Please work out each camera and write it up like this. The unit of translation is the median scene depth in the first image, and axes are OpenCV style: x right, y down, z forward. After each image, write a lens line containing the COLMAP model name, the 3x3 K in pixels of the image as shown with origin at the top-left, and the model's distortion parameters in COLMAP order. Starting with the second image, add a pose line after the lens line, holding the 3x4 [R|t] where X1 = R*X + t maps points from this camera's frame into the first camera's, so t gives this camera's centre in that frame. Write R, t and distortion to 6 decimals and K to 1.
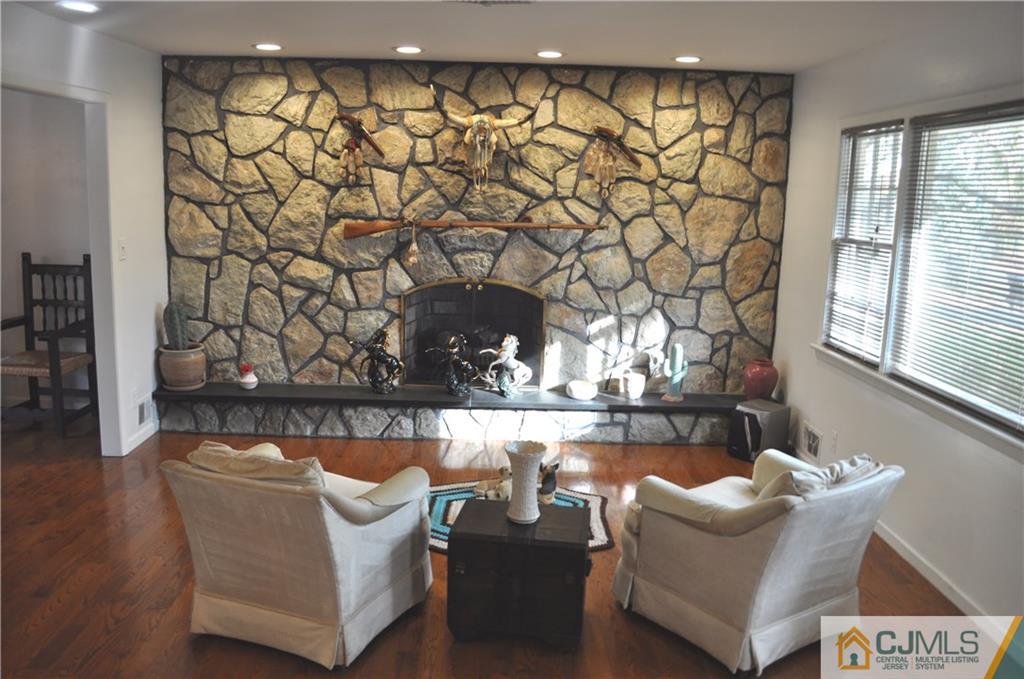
lens RADIAL K [[804.9, 0, 510.2], [0, 804.9, 338.2], [0, 0, 1]] dist [-0.085221, 0.014360]
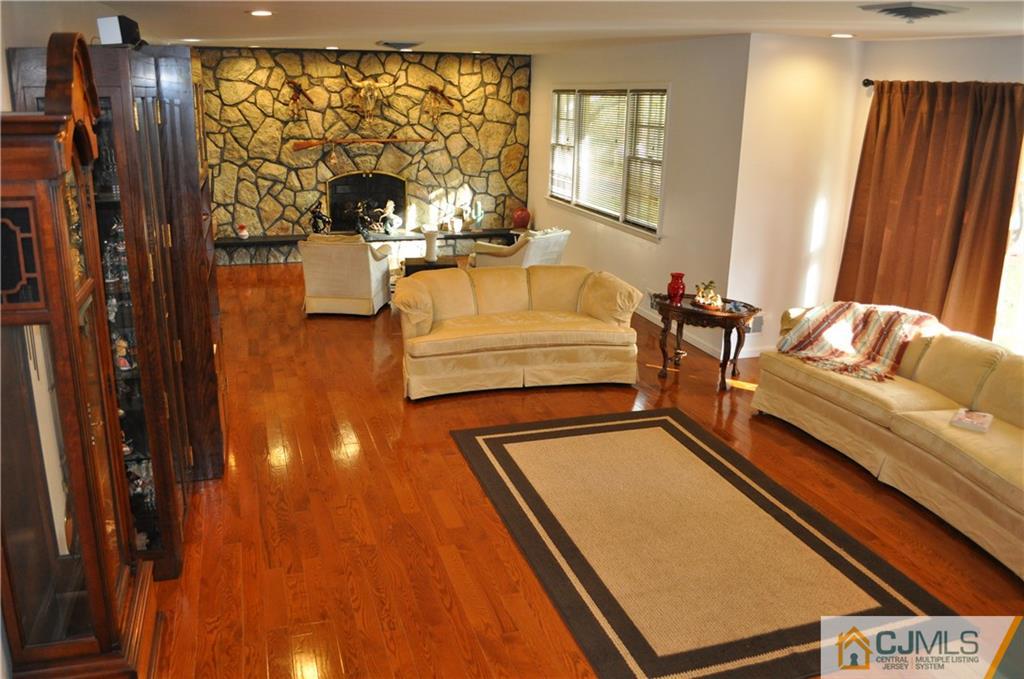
lens RADIAL K [[804.9, 0, 509.5], [0, 804.9, 337.9], [0, 0, 1]] dist [-0.085221, 0.014360]
pose [[0.960743, -0.088181, 0.263053, -0.247855], [0.055532, 0.990078, 0.129077, 0.085968], [-0.271826, -0.109402, 0.956108, -0.871707]]
